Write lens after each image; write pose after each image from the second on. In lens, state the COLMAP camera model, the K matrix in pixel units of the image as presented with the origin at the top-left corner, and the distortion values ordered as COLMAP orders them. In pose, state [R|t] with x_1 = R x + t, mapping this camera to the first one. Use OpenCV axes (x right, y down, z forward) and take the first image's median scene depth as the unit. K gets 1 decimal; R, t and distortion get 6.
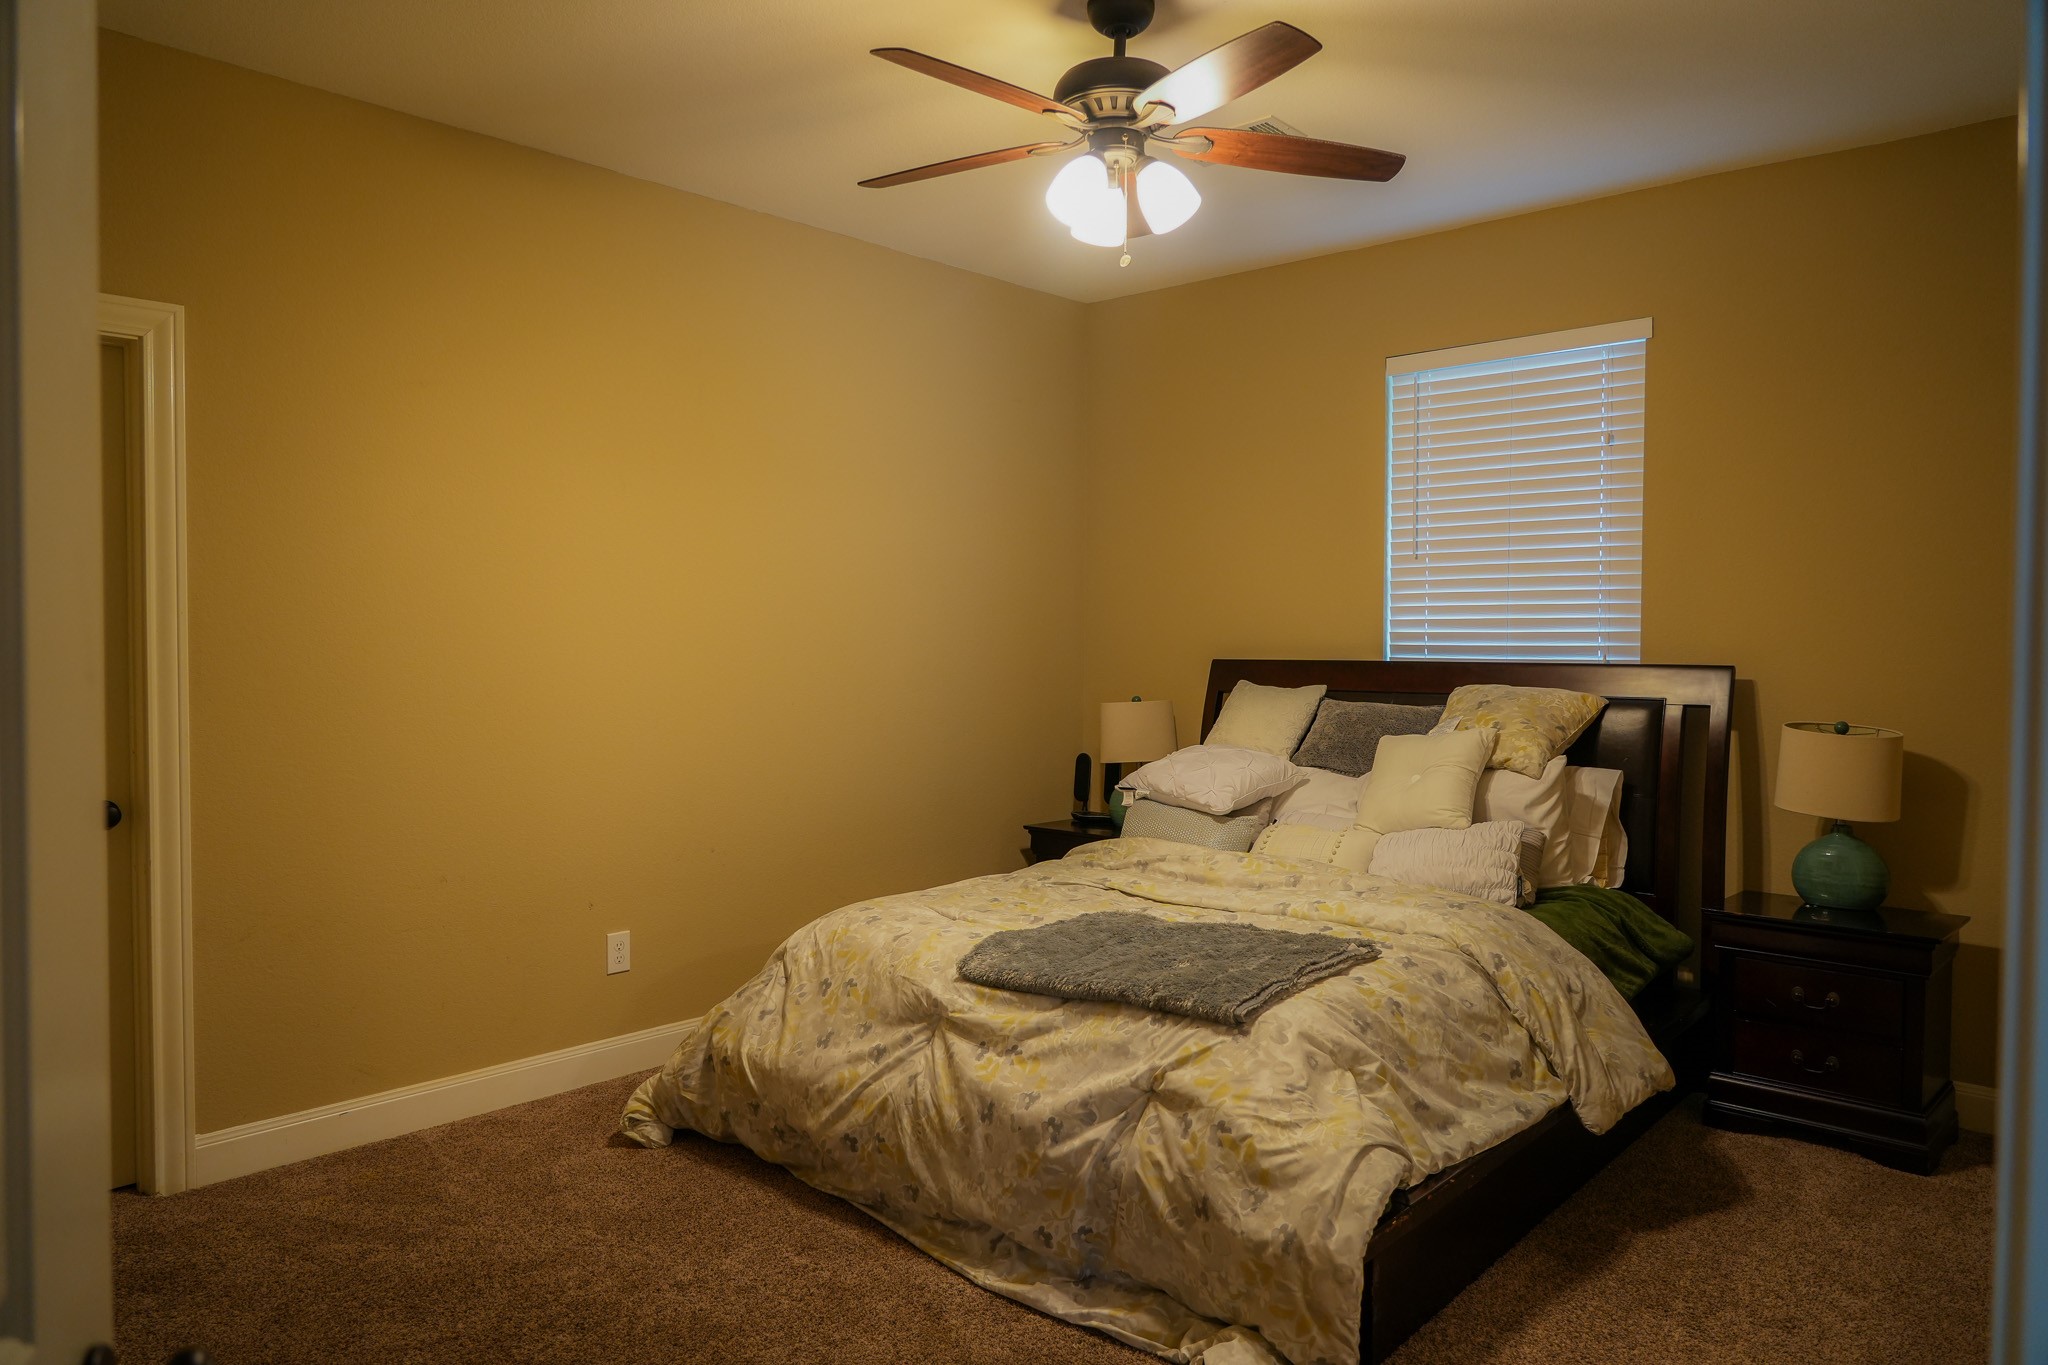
lens RADIAL K [[1371.2, 0, 1009.9], [0, 1371.2, 678.3], [0, 0, 1]] dist [-0.025772, 0.017691]
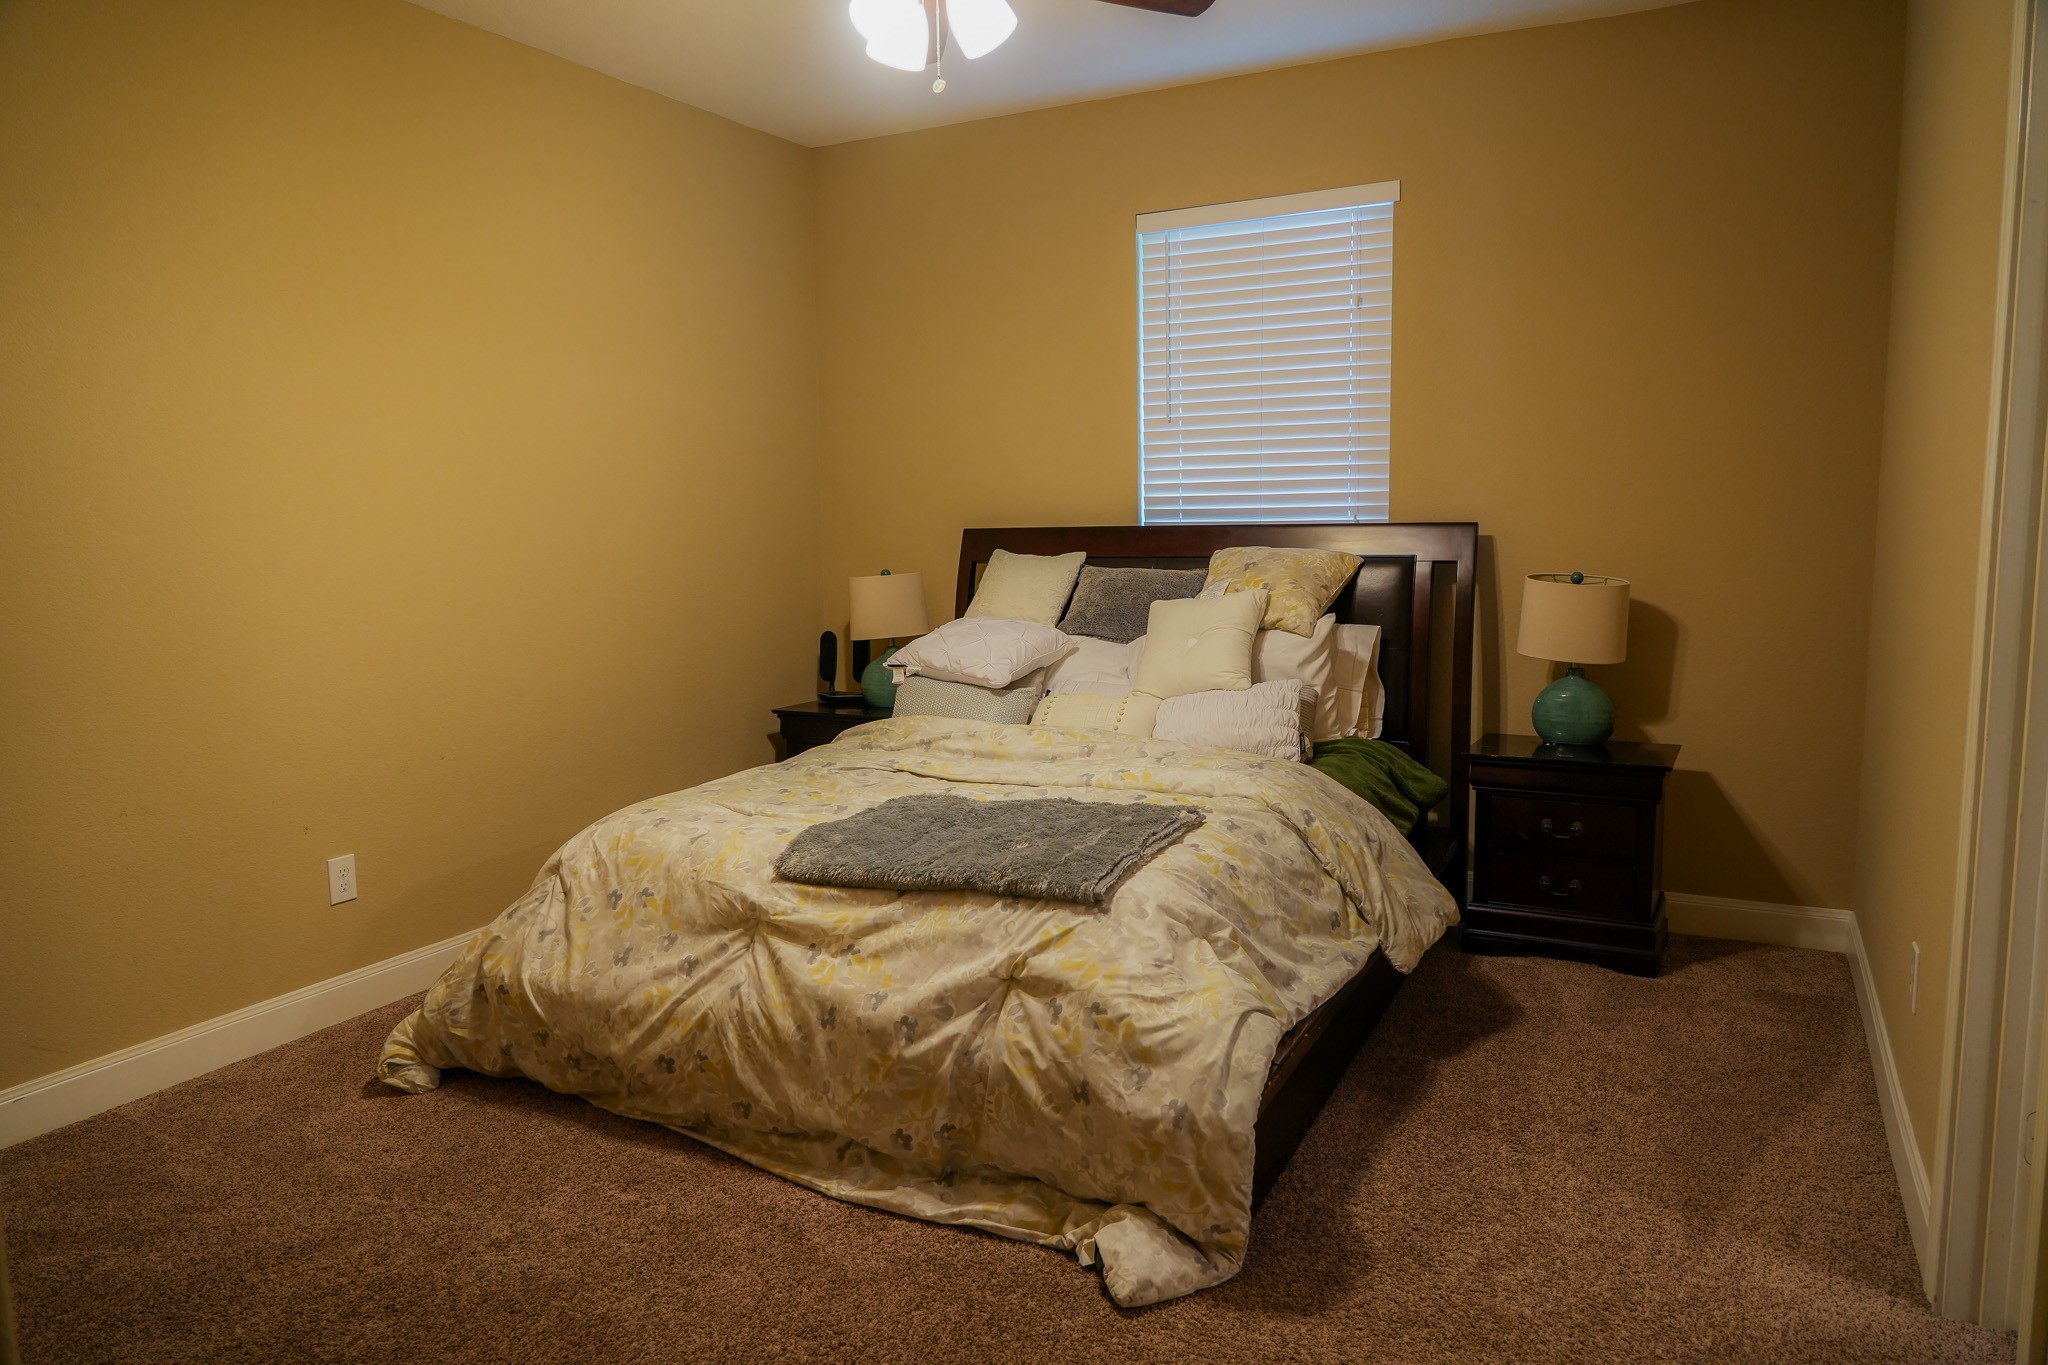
lens RADIAL K [[1371.2, 0, 1019.4], [0, 1371.2, 679.4], [0, 0, 1]] dist [-0.025772, 0.017691]
pose [[0.968337, -0.050859, 0.244412, -0.097339], [0.028037, 0.994990, 0.095963, 0.000339], [-0.248068, -0.086072, 0.964911, 0.074836]]
